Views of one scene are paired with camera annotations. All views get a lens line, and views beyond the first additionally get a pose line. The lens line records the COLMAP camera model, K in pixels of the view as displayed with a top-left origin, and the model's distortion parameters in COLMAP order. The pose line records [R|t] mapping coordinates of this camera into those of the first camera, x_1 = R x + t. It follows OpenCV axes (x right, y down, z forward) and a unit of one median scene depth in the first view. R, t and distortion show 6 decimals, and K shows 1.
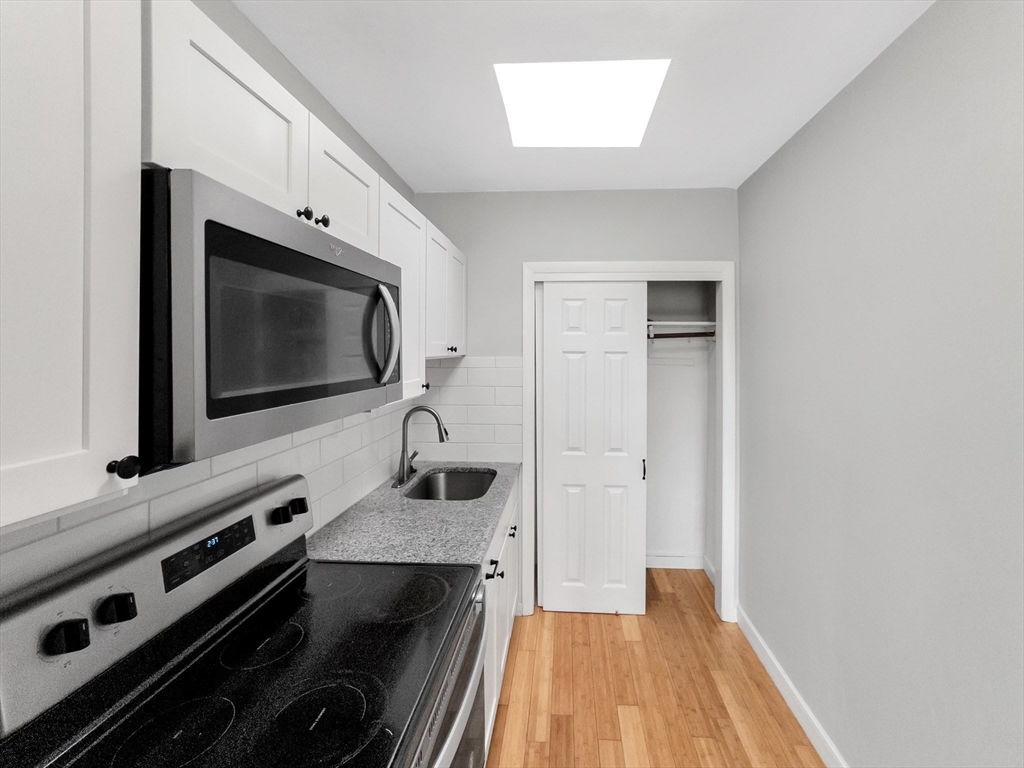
lens RADIAL K [[435.5, 0, 549.7], [0, 435.5, 350.7], [0, 0, 1]] dist [-0.014484, 0.000746]
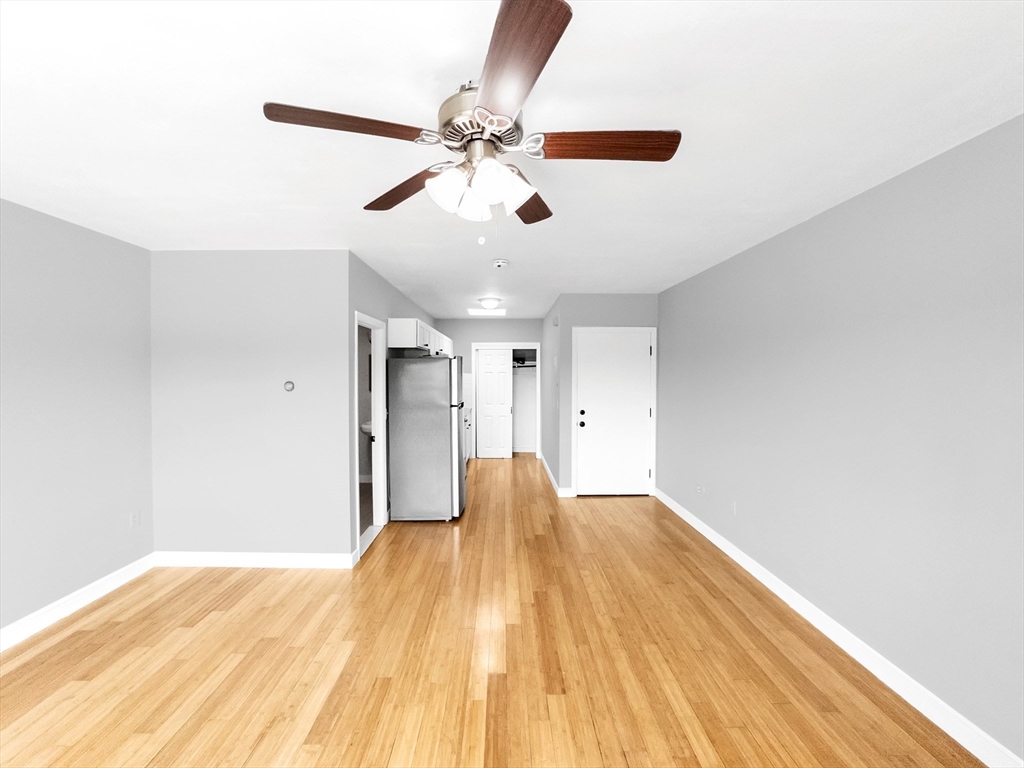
lens RADIAL K [[421.9, 0, 510.2], [0, 421.9, 386.3], [0, 0, 1]] dist [-0.033332, 0.017379]
pose [[0.998045, -0.003840, 0.062385, 0.029352], [0.002009, 0.999566, 0.029377, 0.020557], [-0.062471, -0.029194, 0.997620, -2.562465]]
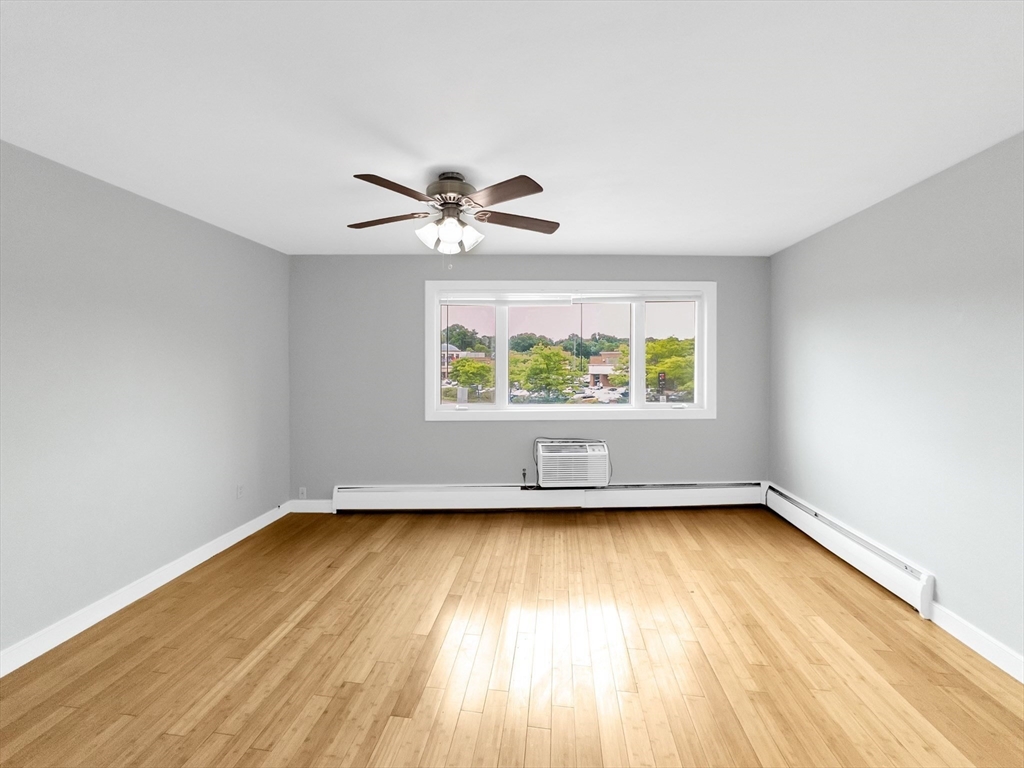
lens RADIAL K [[433.5, 0, 491.4], [0, 433.5, 359.6], [0, 0, 1]] dist [-0.017817, 0.000830]
pose [[-0.995028, 0.001519, 0.099589, -0.216539], [0.000434, 0.999940, -0.010917, 0.063003], [-0.099600, -0.010820, -0.994969, -0.609460]]
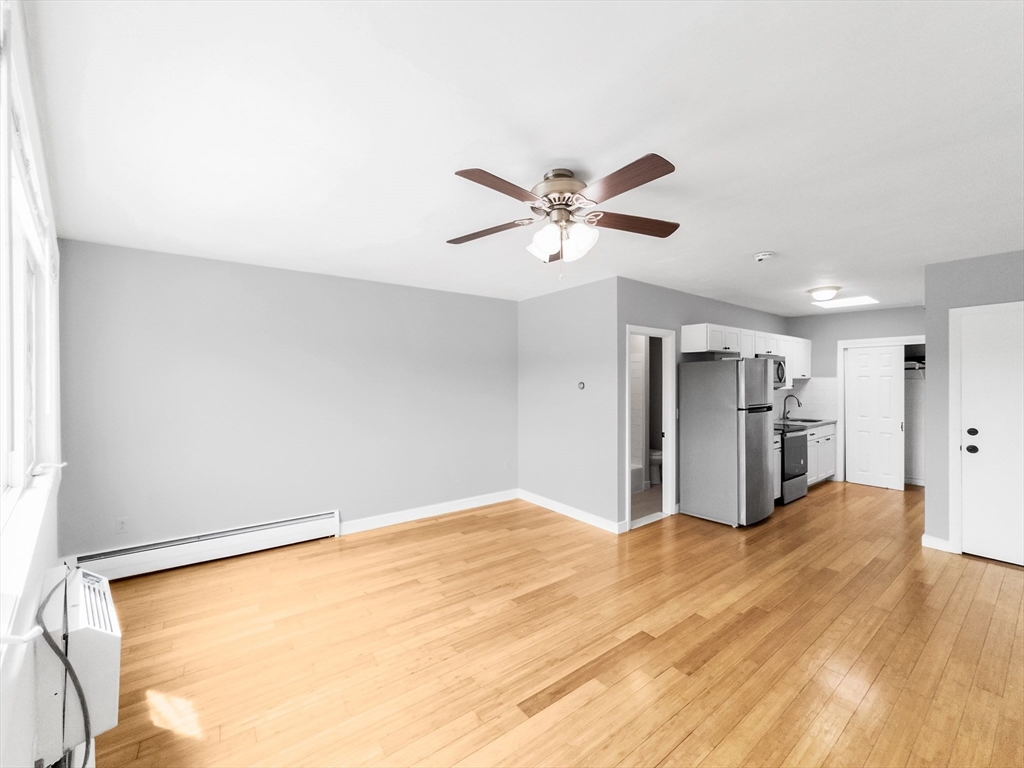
lens RADIAL K [[421.9, 0, 510.2], [0, 421.9, 386.3], [0, 0, 1]] dist [-0.033332, 0.017379]
pose [[0.641778, 0.003601, -0.766882, 0.744157], [0.000609, 0.999986, 0.005205, 0.059664], [0.766890, -0.003808, 0.641767, -2.603887]]
